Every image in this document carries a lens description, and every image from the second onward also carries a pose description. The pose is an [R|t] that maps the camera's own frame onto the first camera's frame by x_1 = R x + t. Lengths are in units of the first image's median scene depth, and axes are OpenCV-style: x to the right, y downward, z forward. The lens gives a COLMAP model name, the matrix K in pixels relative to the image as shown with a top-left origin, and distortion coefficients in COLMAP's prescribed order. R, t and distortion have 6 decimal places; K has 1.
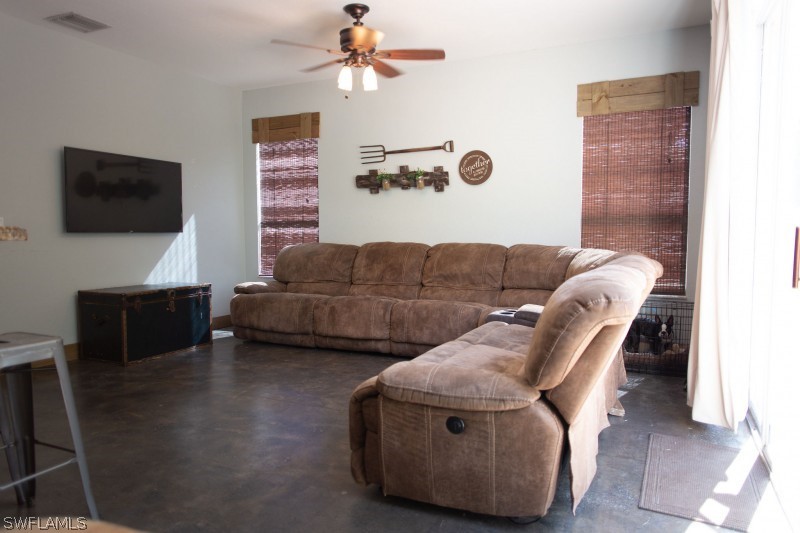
lens RADIAL K [[536.8, 0, 400.0], [0, 536.8, 266.5], [0, 0, 1]] dist [-0.007119, -0.003885]
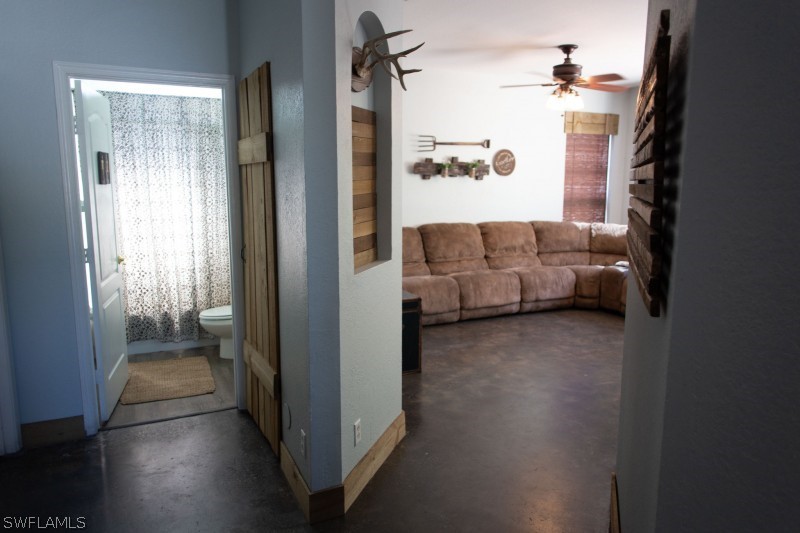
lens RADIAL K [[536.8, 0, 400.0], [0, 536.8, 266.5], [0, 0, 1]] dist [-0.007119, -0.003885]
pose [[0.645220, -0.113308, 0.755548, -1.022605], [0.045844, 0.992901, 0.109753, -0.088510], [-0.762621, -0.036177, 0.645834, 0.346458]]
